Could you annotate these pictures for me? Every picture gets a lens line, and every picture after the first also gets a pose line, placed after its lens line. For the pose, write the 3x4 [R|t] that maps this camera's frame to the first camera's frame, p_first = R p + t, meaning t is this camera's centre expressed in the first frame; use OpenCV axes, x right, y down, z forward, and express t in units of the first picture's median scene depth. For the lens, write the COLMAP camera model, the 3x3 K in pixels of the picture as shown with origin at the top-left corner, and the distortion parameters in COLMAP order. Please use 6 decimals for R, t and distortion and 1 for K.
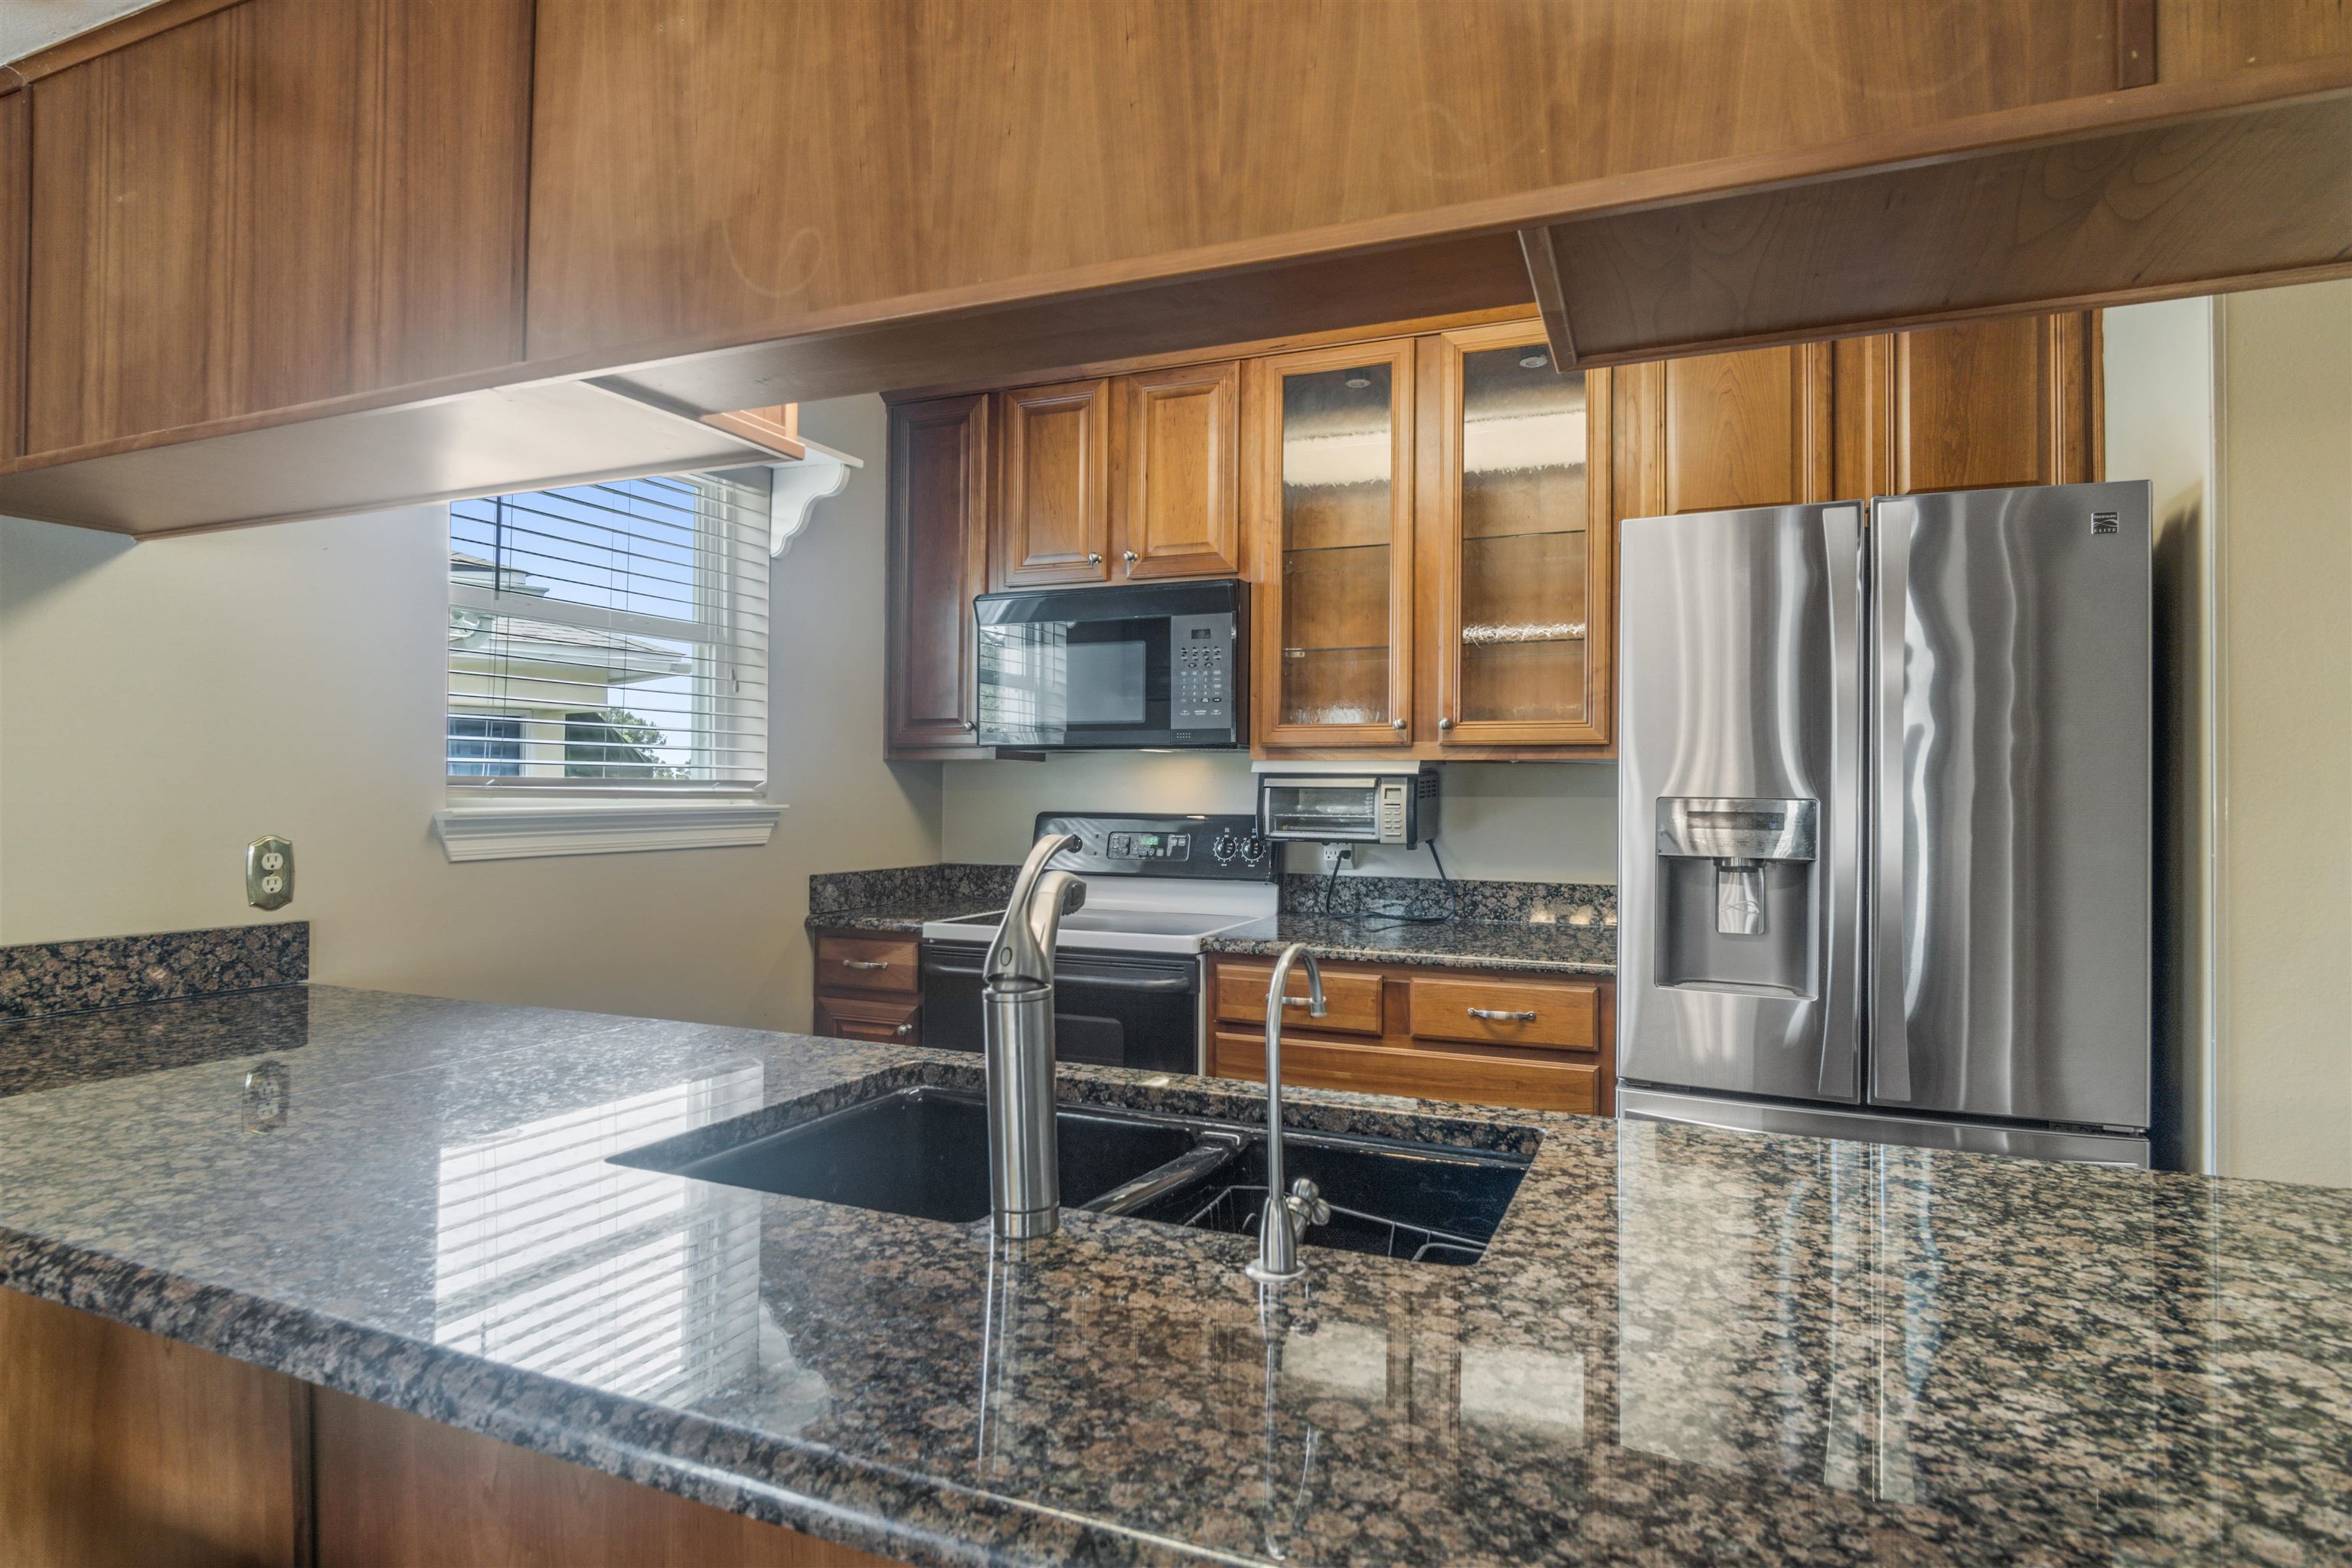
lens RADIAL K [[1267.9, 0, 1173.5], [0, 1267.9, 794.7], [0, 0, 1]] dist [-0.014758, 0.003555]
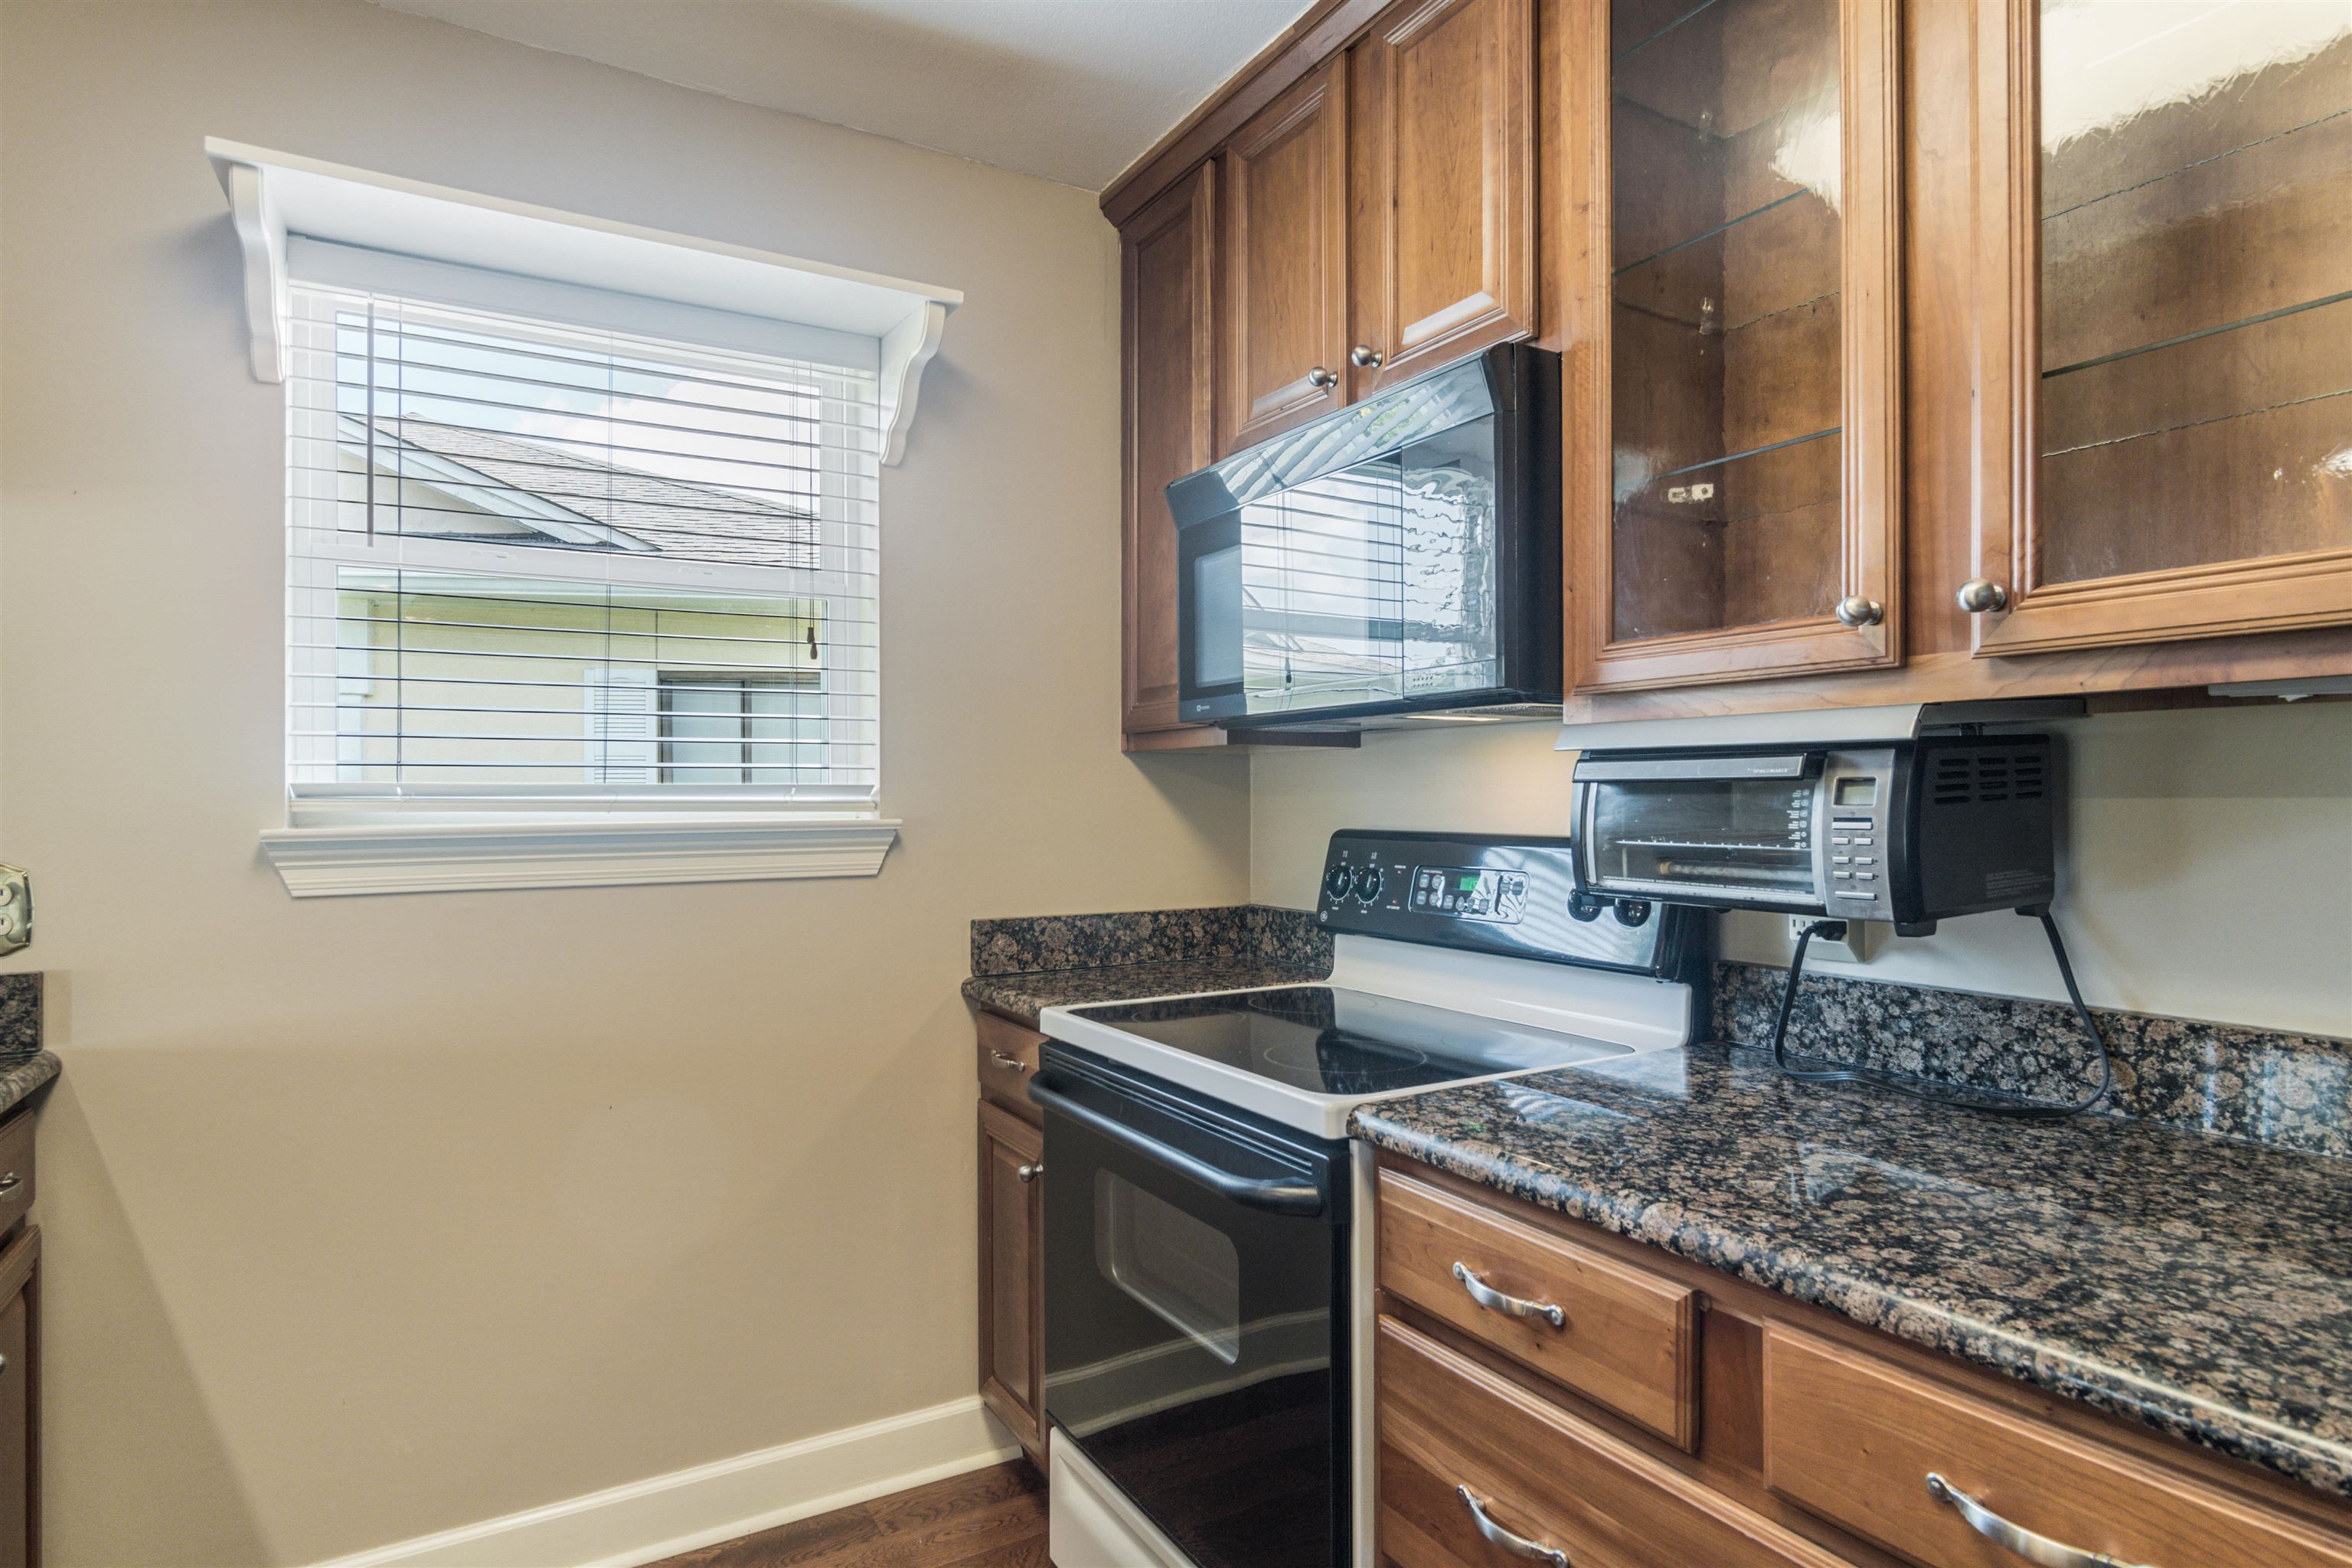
lens RADIAL K [[1267.9, 0, 1179.7], [0, 1267.9, 800.9], [0, 0, 1]] dist [-0.014758, 0.003555]
pose [[0.806833, -0.008728, -0.590715, 0.248002], [0.008233, 0.999960, -0.003530, 0.002000], [0.590722, -0.002015, 0.806873, 0.587808]]
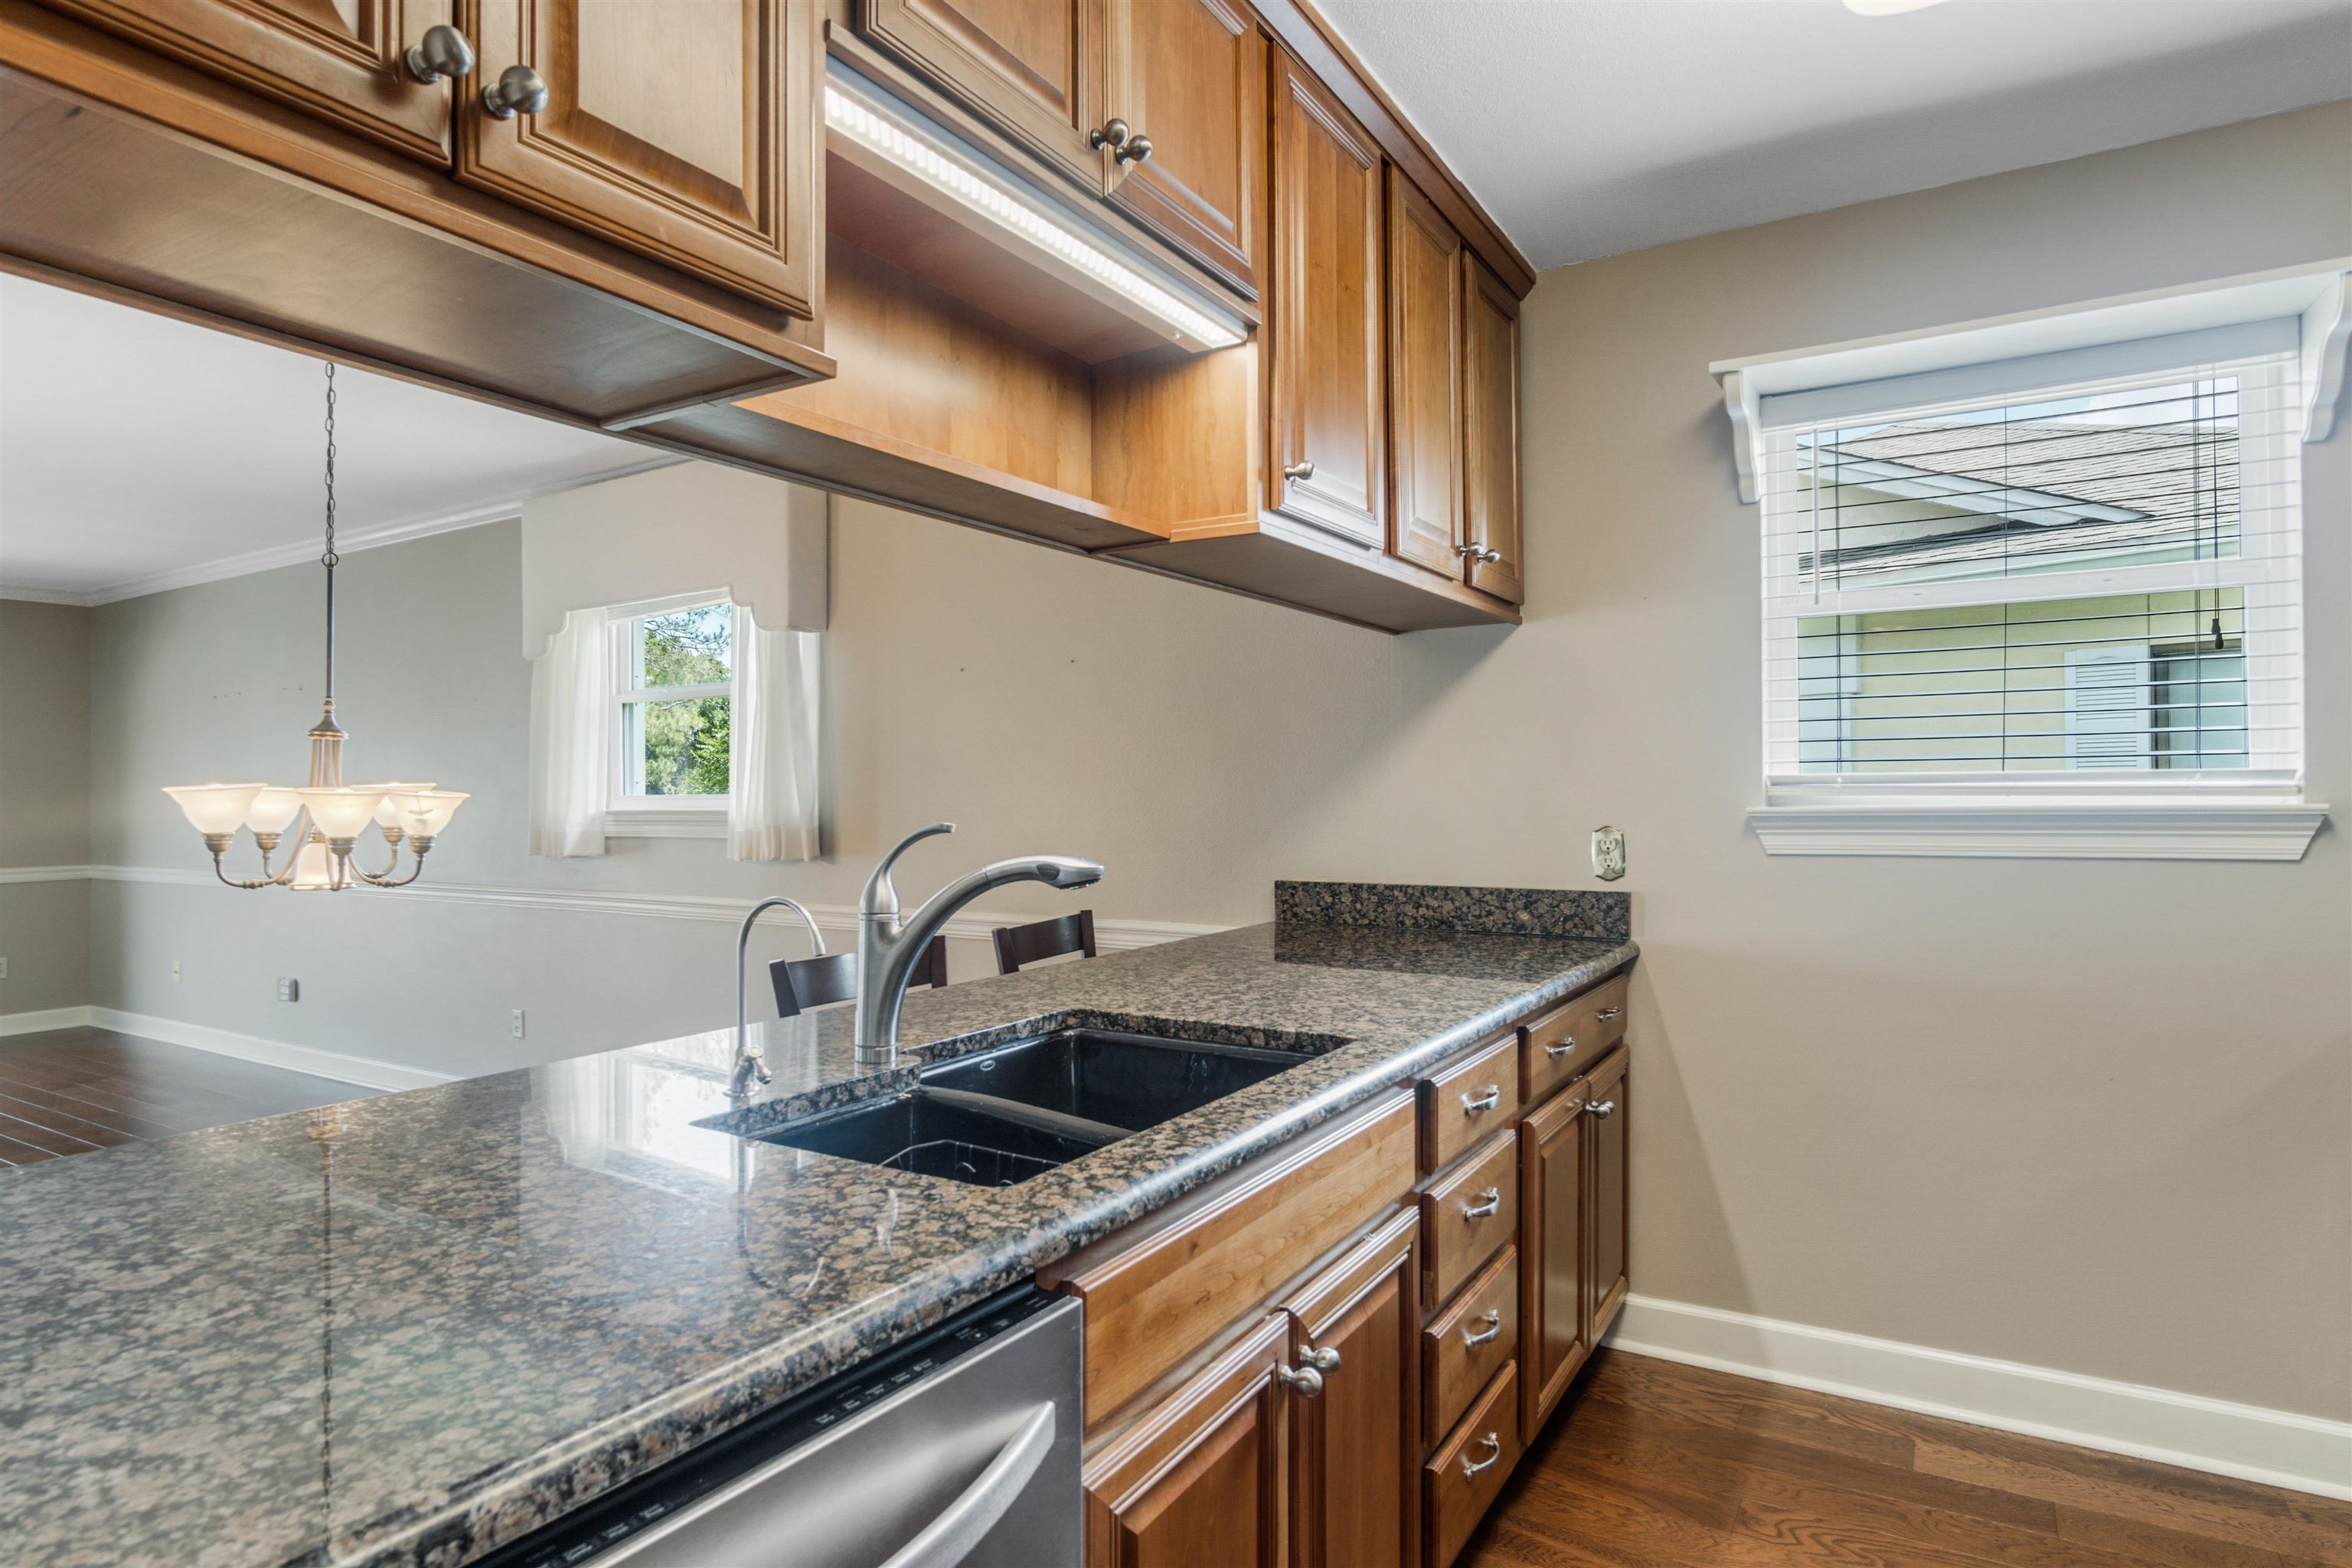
lens RADIAL K [[1267.9, 0, 1175.7], [0, 1267.9, 794.1], [0, 0, 1]] dist [-0.014758, 0.003555]
pose [[-0.142174, -0.003879, -0.989834, 0.485641], [0.006547, 0.999967, -0.004859, 0.002308], [0.989820, -0.007172, -0.142144, 0.539692]]
